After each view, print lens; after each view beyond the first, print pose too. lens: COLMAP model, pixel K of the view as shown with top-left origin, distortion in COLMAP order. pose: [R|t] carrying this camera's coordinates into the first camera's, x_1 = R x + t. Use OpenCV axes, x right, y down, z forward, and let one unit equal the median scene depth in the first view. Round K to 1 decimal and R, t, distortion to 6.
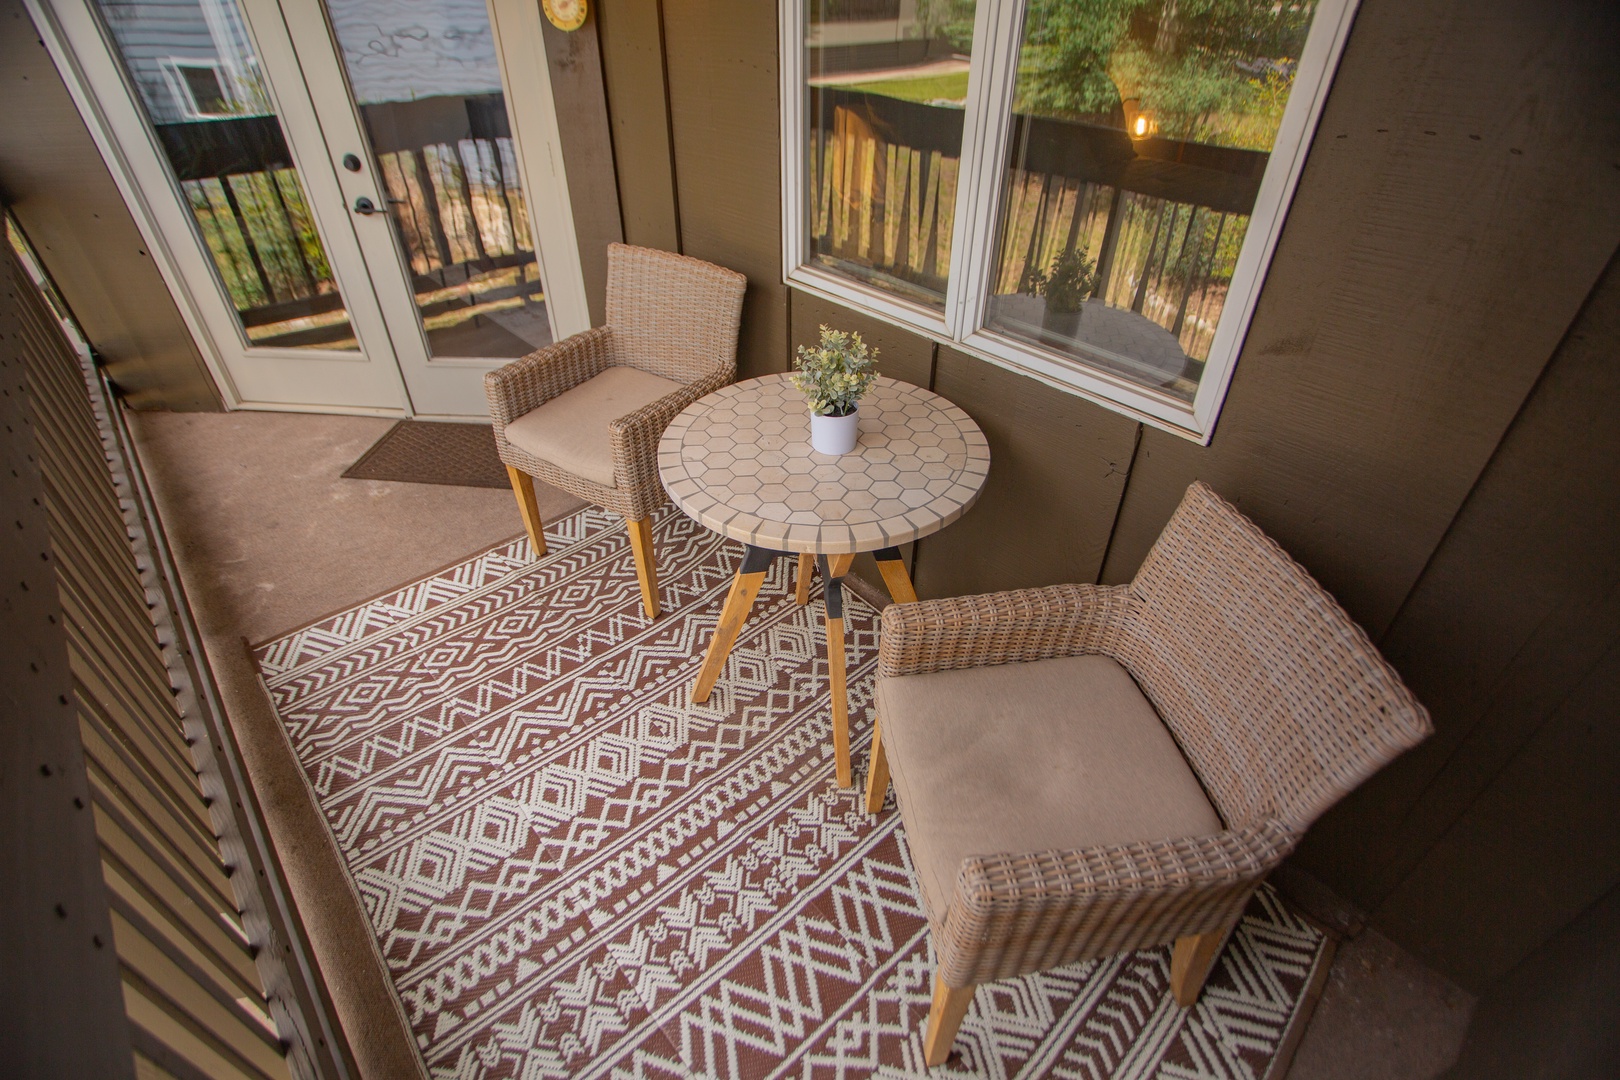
lens RADIAL K [[785.9, 0, 804.1], [0, 785.9, 533.8], [0, 0, 1]] dist [-0.082978, 0.037479]
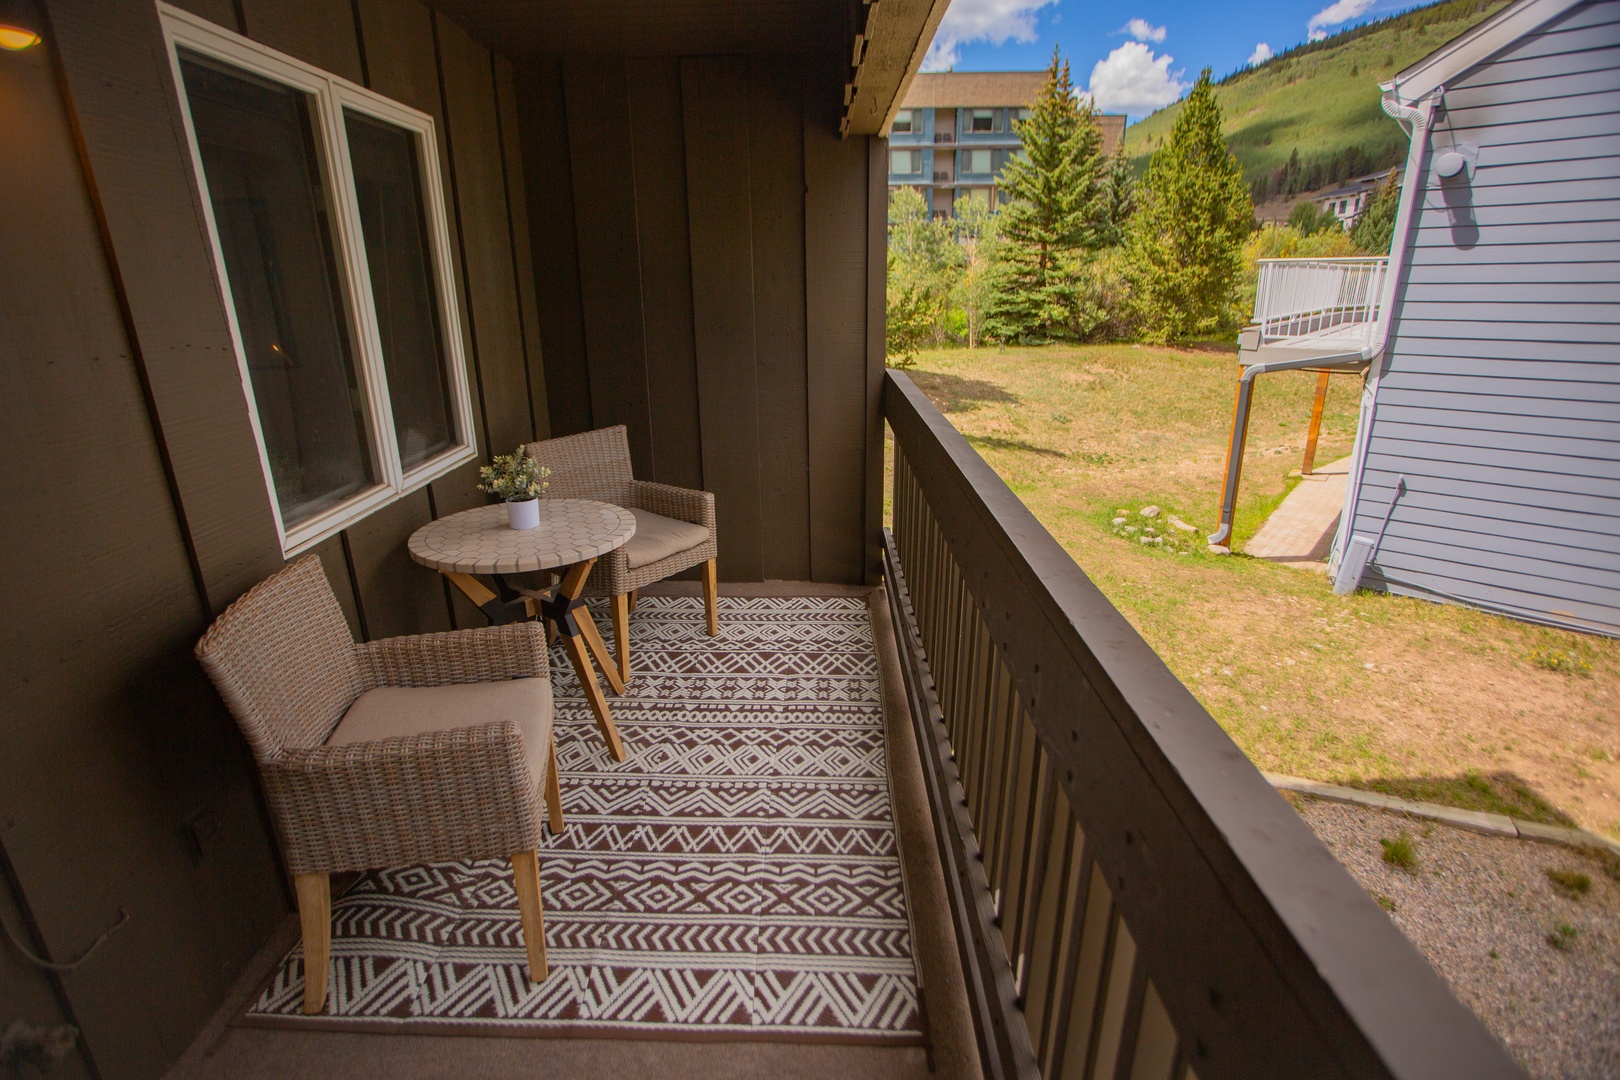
lens RADIAL K [[792.3, 0, 802.4], [0, 792.3, 547.8], [0, 0, 1]] dist [-0.085653, 0.041640]
pose [[-0.732675, -0.214730, 0.645816, -1.169588], [0.411837, 0.615579, 0.671903, -0.772143], [-0.541828, 0.758257, -0.362586, 1.125090]]
